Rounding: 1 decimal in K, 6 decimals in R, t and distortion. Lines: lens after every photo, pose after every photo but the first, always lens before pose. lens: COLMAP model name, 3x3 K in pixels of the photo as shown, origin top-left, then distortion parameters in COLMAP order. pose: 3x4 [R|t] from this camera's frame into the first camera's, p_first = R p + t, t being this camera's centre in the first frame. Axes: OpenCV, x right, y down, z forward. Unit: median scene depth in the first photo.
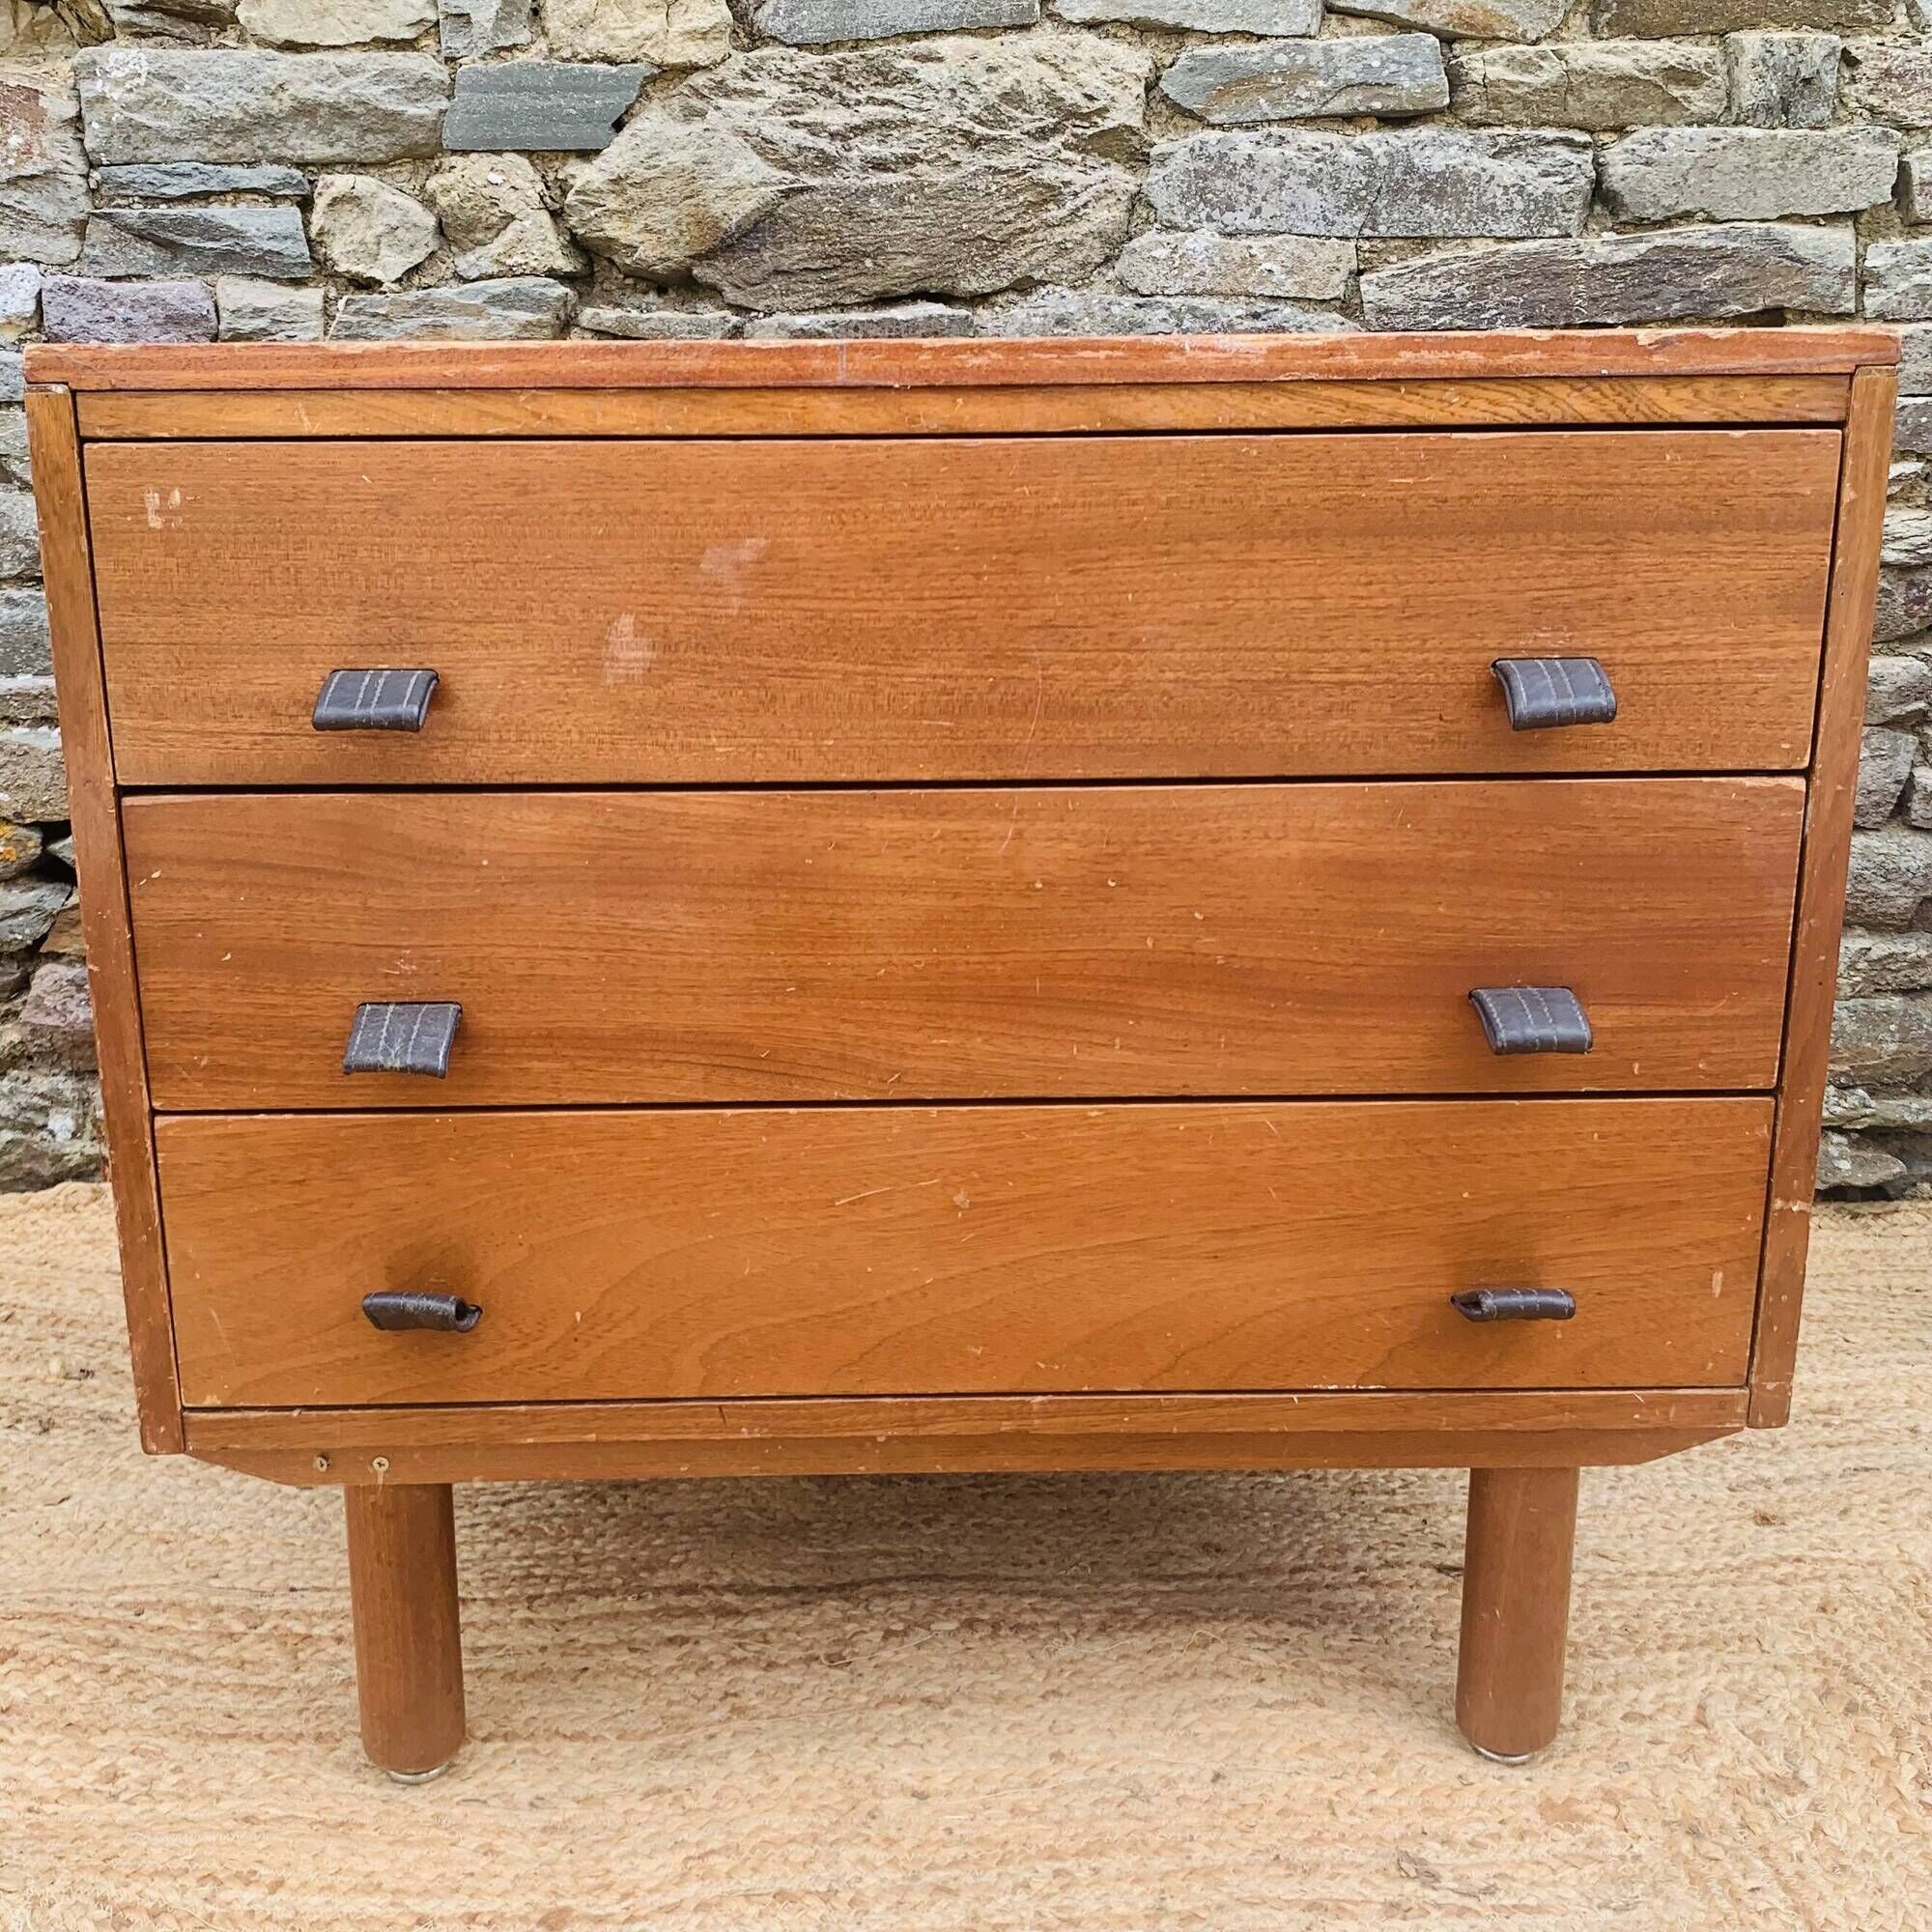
lens RADIAL K [[2257.0, 0, 898.8], [0, 2257.0, 1017.6], [0, 0, 1]] dist [0.008044, -0.025306]
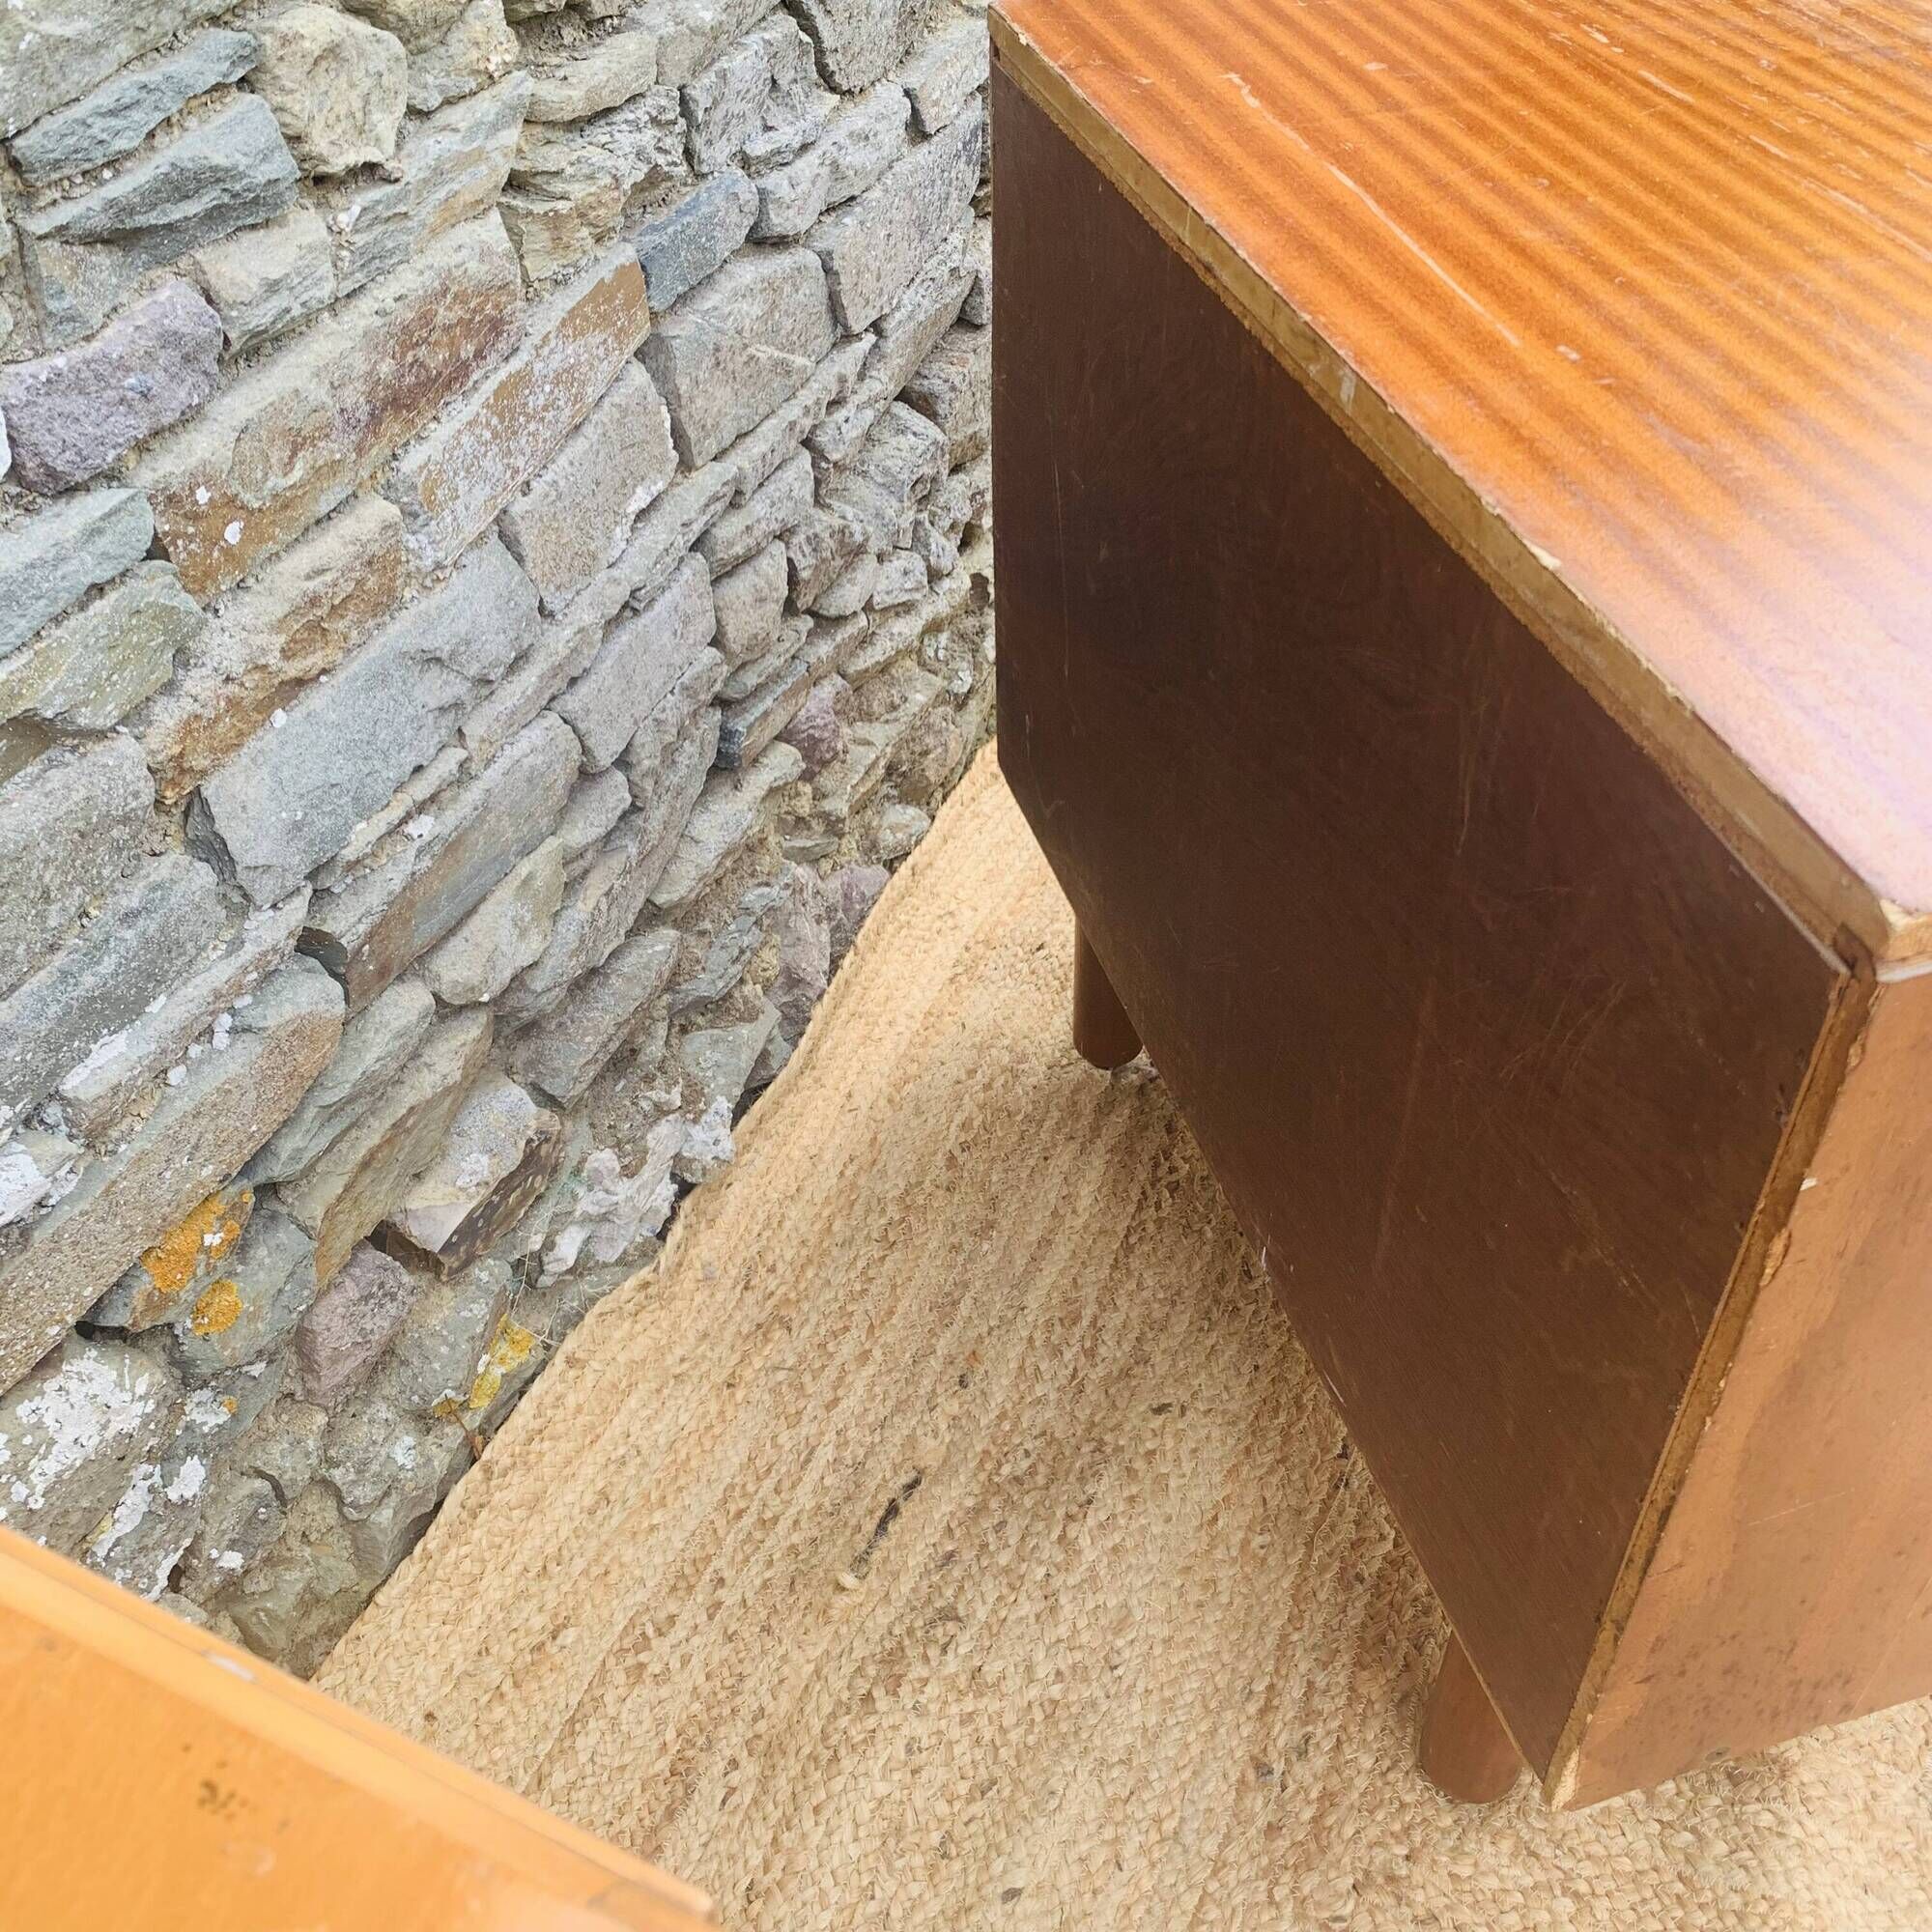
lens RADIAL K [[1946.3, 0, 946.5], [0, 1946.3, 961.5], [0, 0, 1]] dist [0.112224, -0.340954]
pose [[0.443328, -0.626635, 0.640929, -0.681684], [0.331192, 0.778950, 0.532493, -0.406085], [-0.832930, -0.023798, 0.552867, 0.566172]]
